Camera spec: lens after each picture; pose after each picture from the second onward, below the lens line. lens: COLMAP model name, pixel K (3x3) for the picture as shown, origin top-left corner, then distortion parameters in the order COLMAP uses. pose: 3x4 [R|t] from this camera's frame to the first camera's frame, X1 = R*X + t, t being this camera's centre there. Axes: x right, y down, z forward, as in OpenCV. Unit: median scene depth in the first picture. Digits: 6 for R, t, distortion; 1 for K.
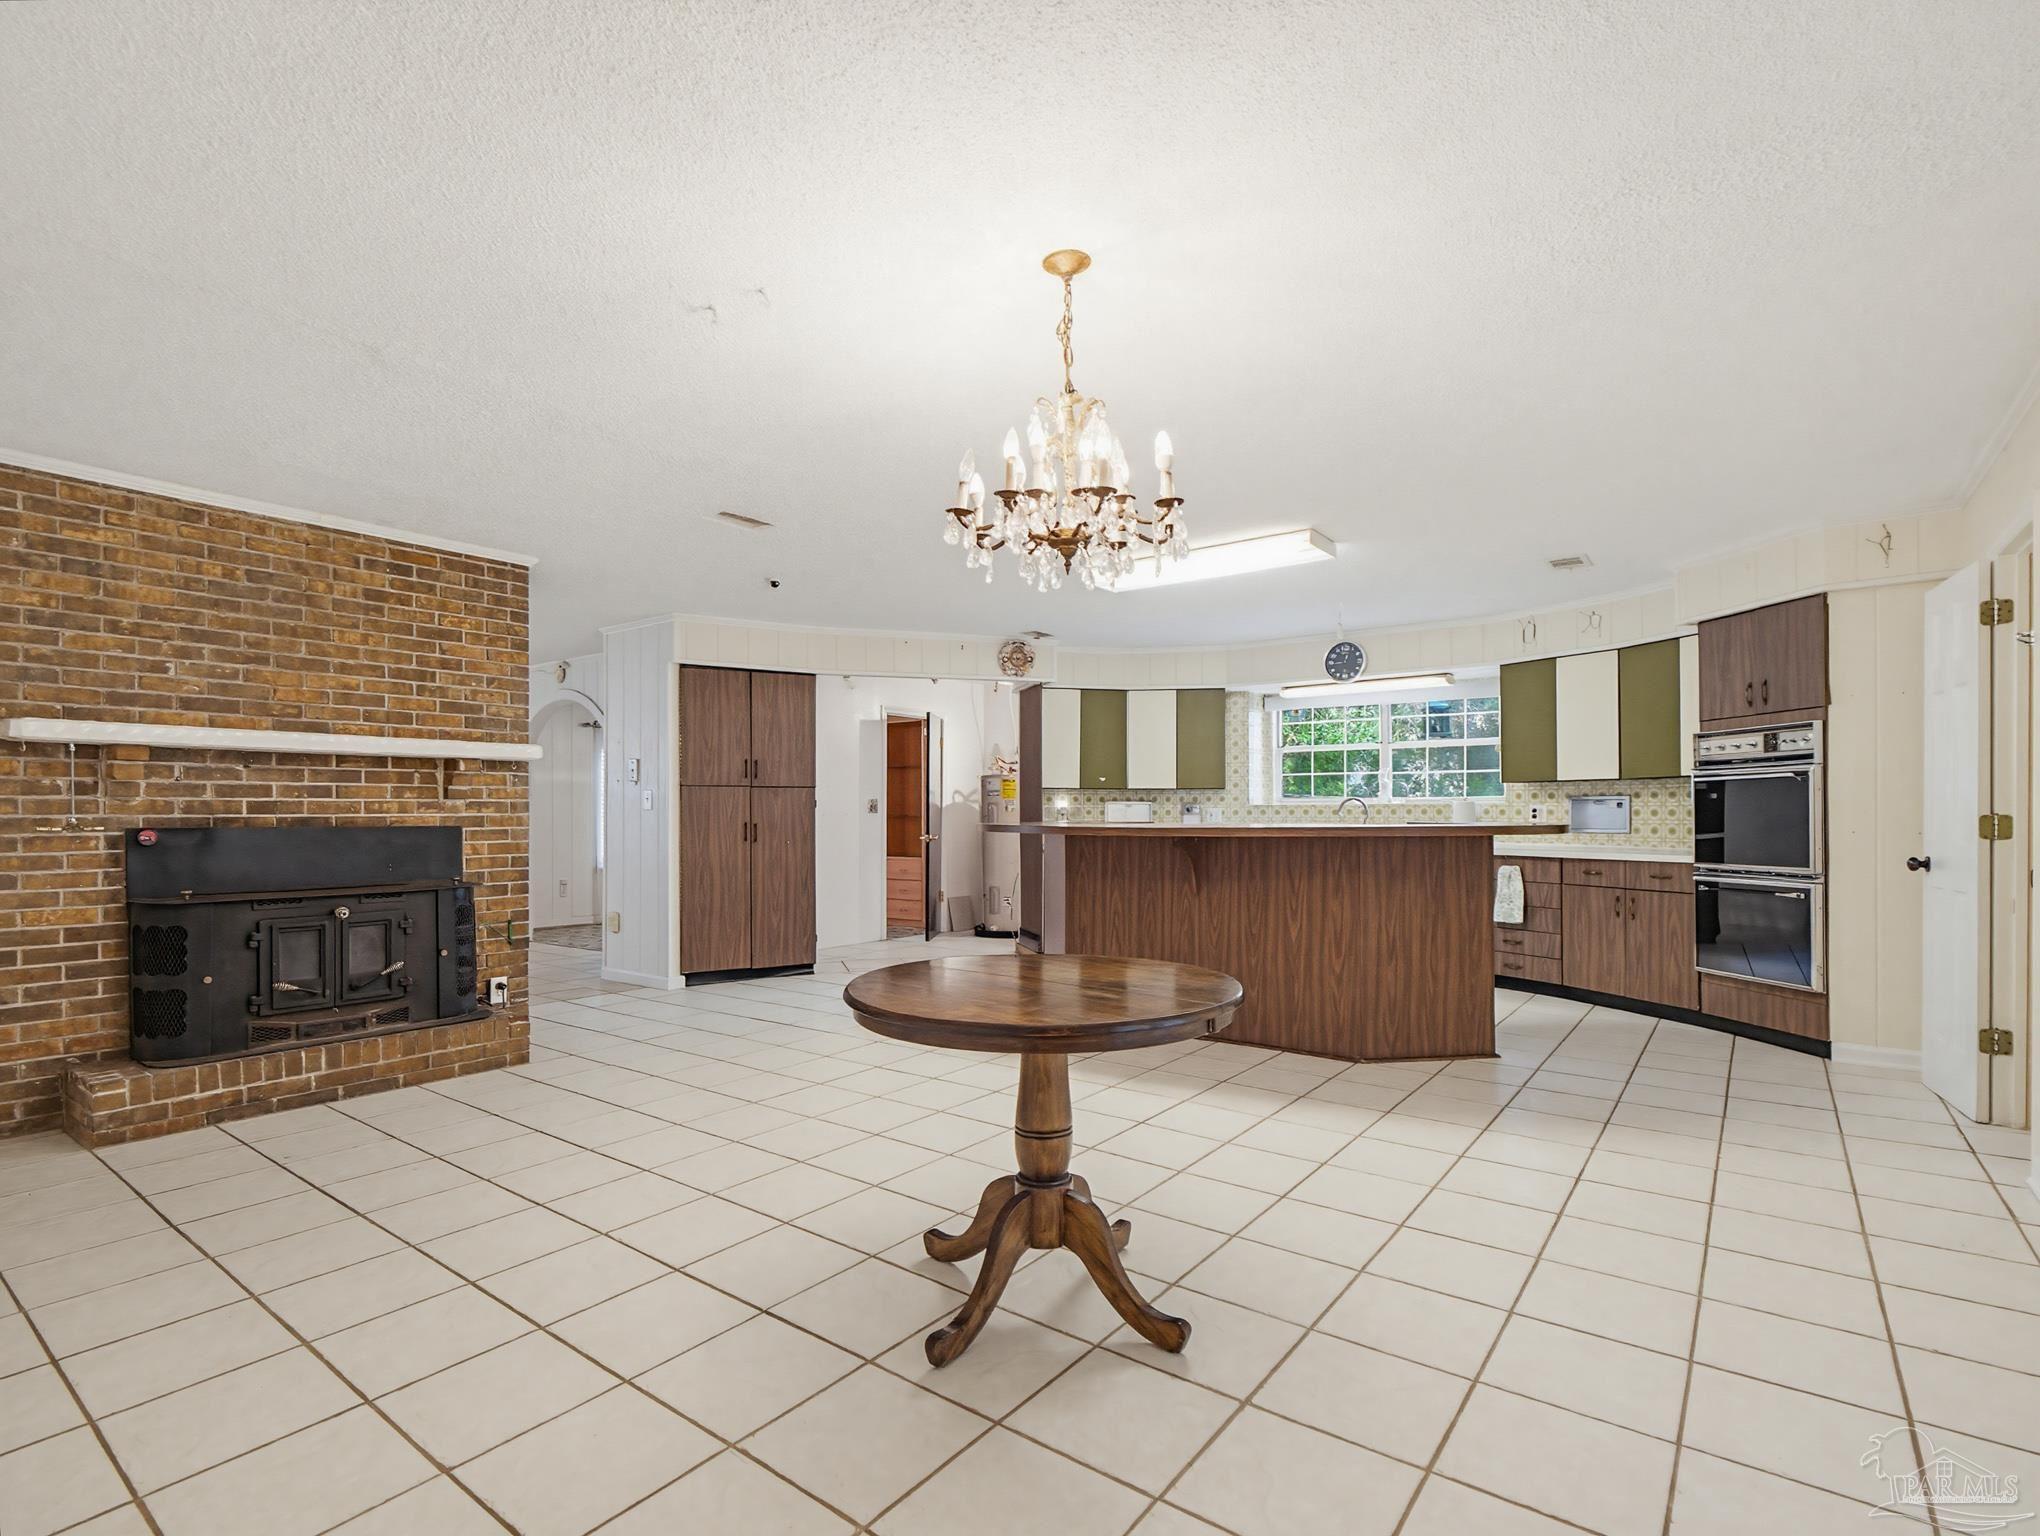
lens RADIAL K [[967.6, 0, 1010.3], [0, 967.6, 818.3], [0, 0, 1]] dist [-0.004255, -0.000558]
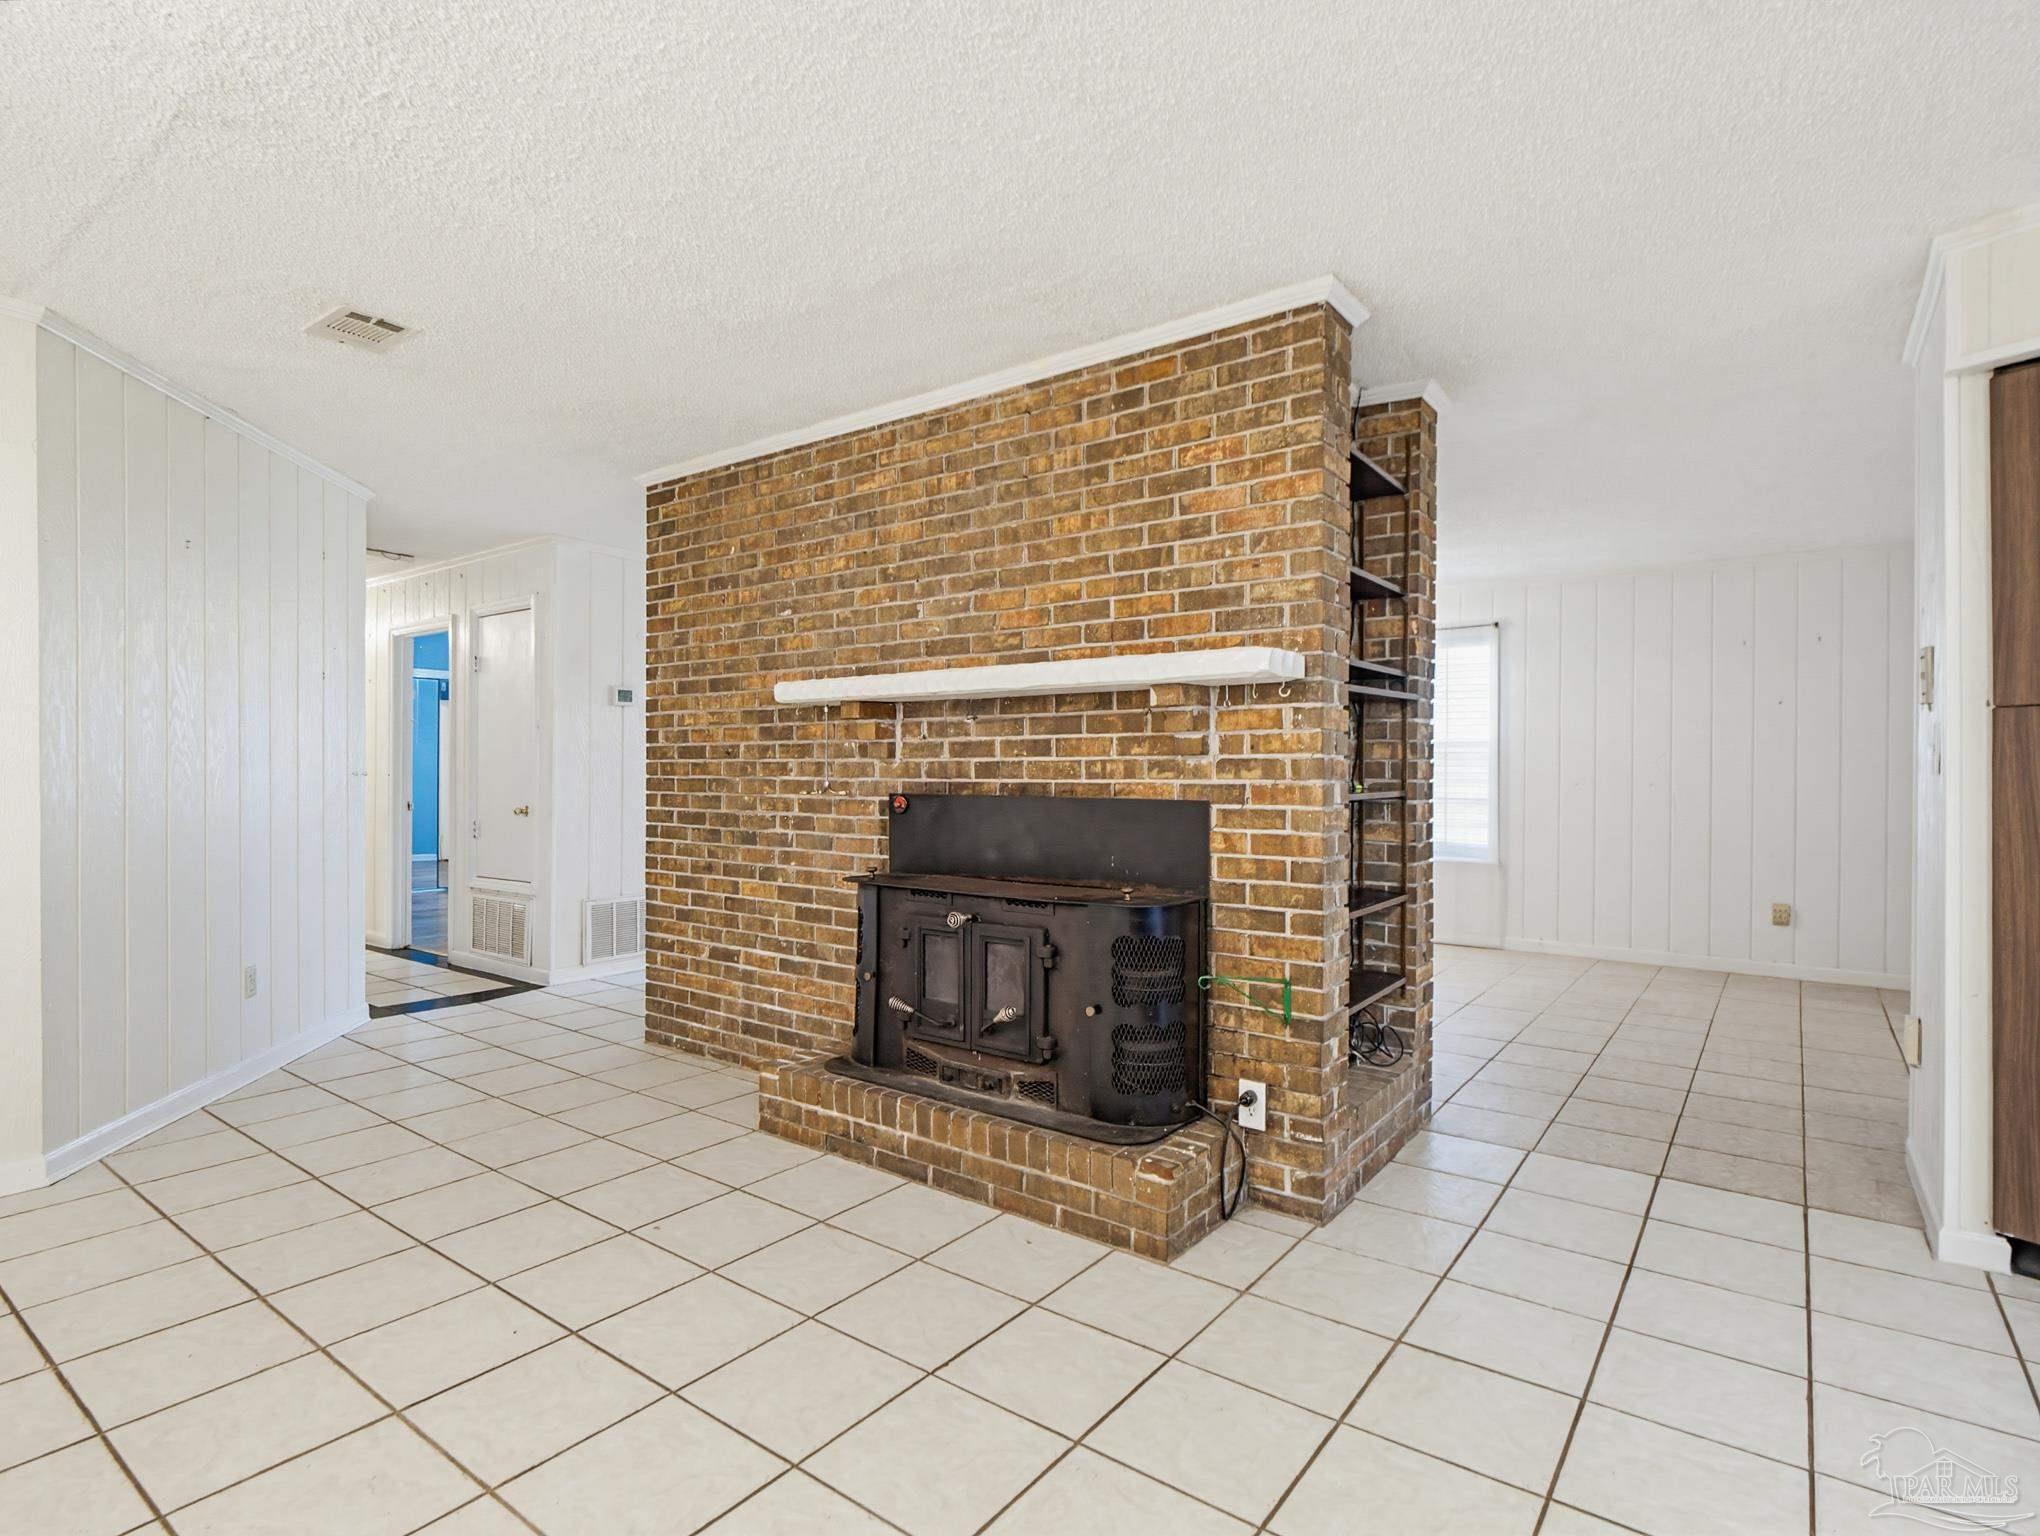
lens RADIAL K [[1043.0, 0, 1010.5], [0, 1043.0, 767.2], [0, 0, 1]] dist [0.003815, 0.000775]
pose [[0.011143, -0.004694, -0.999927, 0.062086], [-0.009900, 0.999939, -0.004805, -0.008913], [0.999889, 0.009952, 0.011096, 0.936376]]
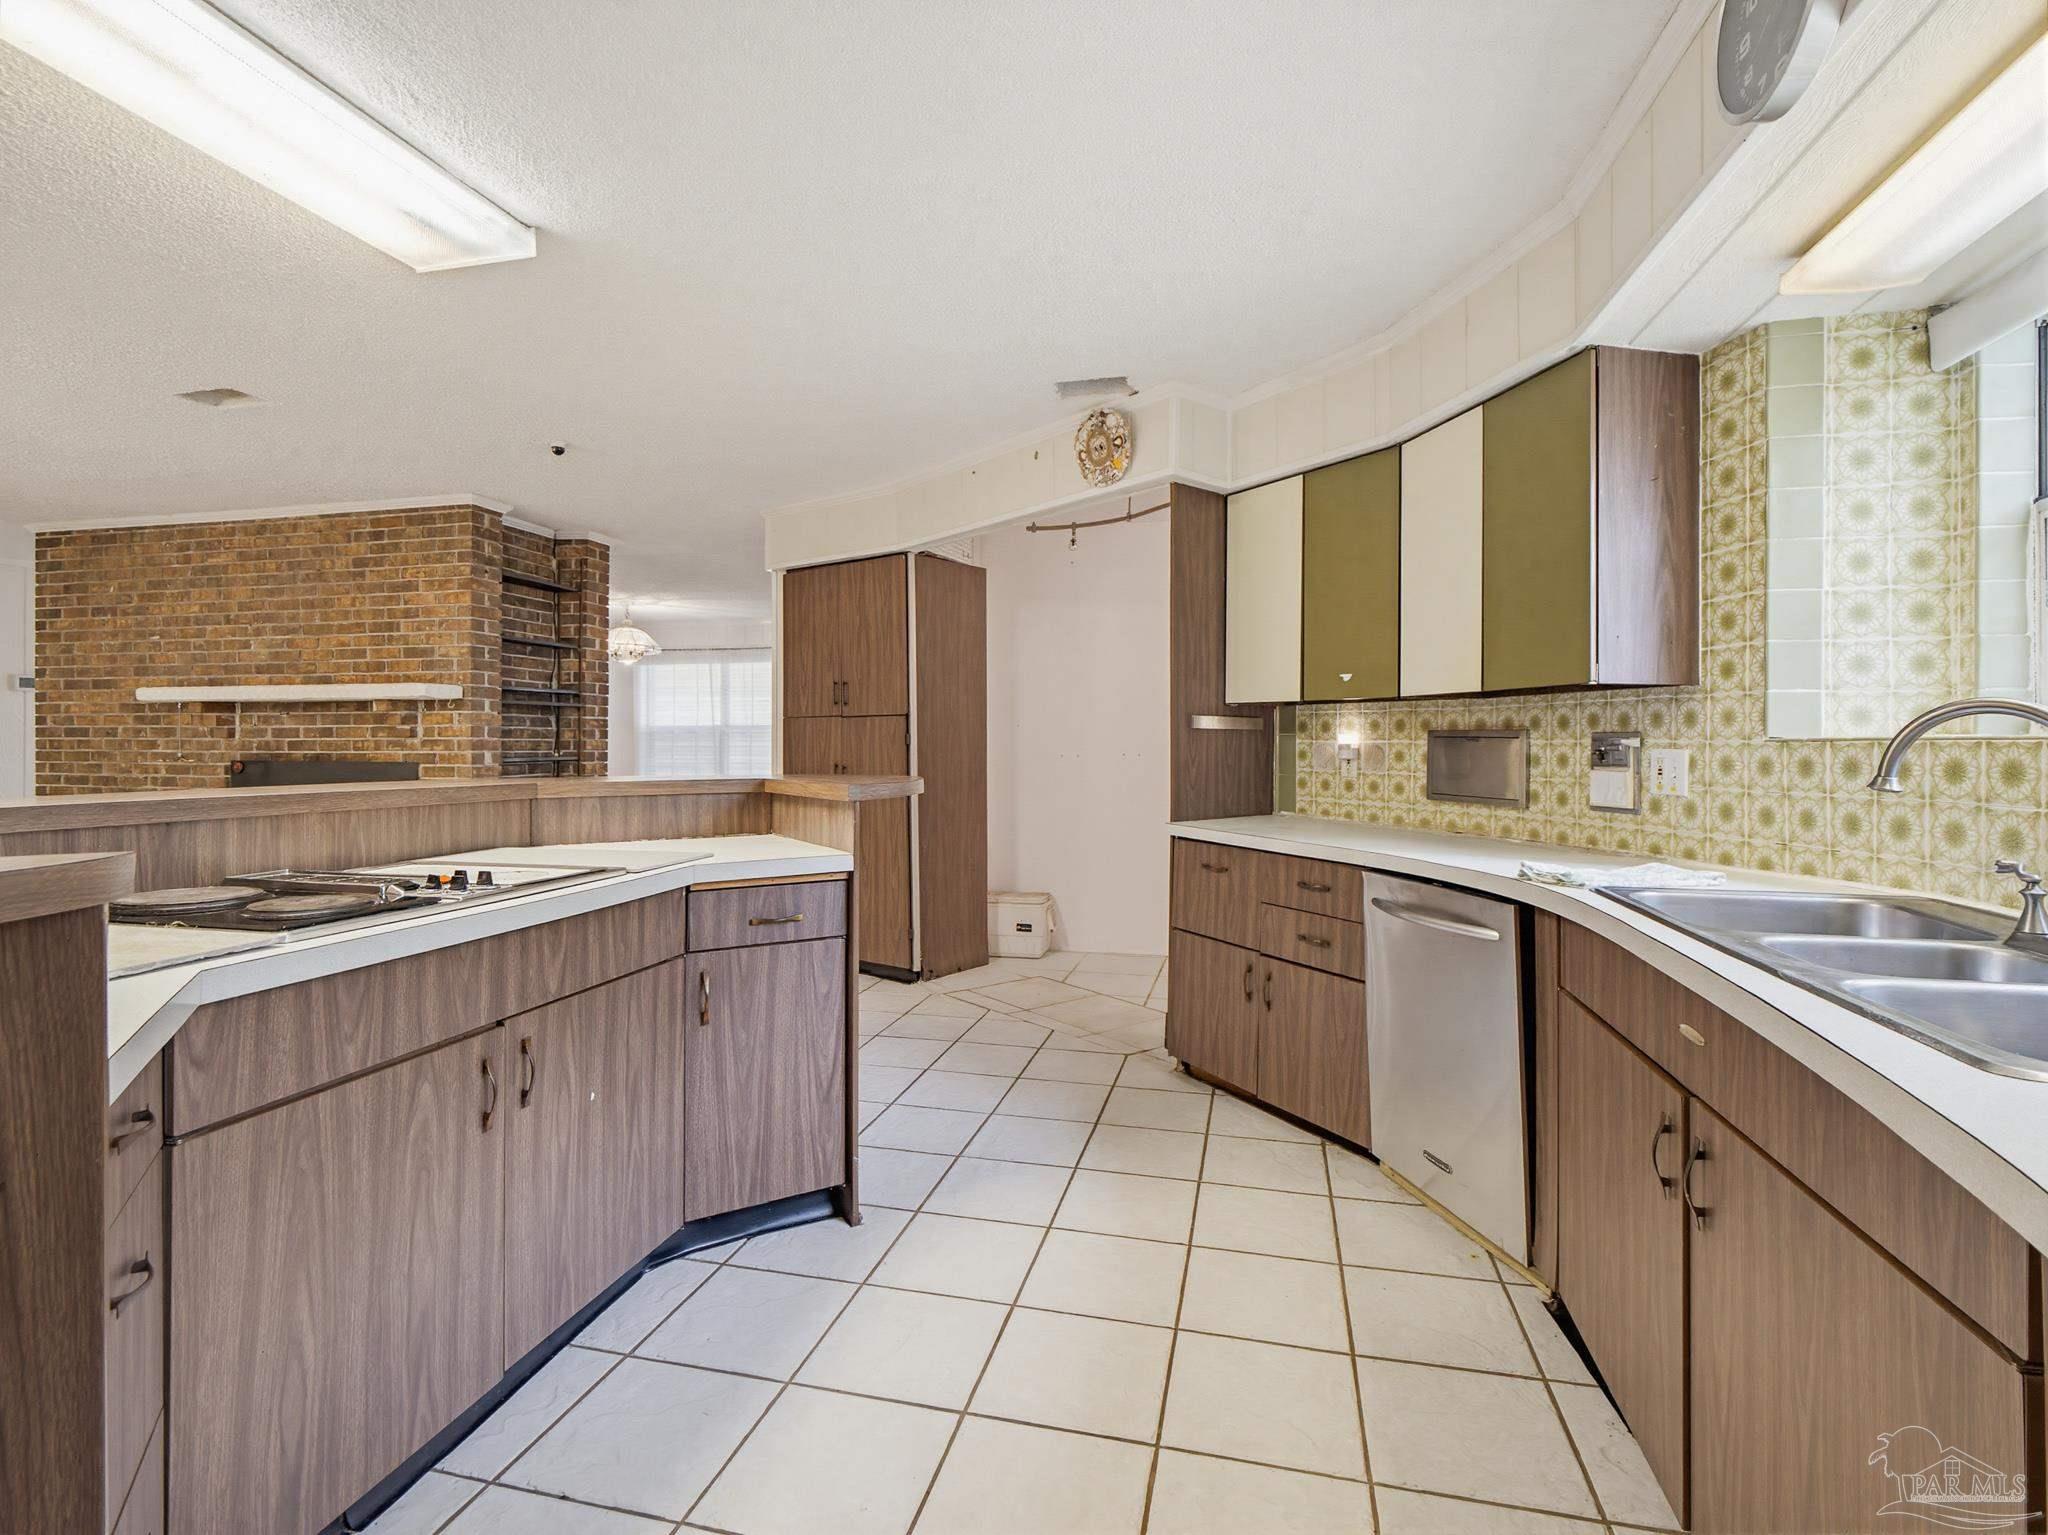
lens RADIAL K [[971.4, 0, 1033.6], [0, 971.4, 741.4], [0, 0, 1]] dist [-0.004255, -0.000558]
pose [[0.416801, 0.000212, -0.908998, 0.740181], [-0.007615, 0.999966, -0.003258, -0.018503], [0.908966, 0.008280, 0.416789, 1.255909]]
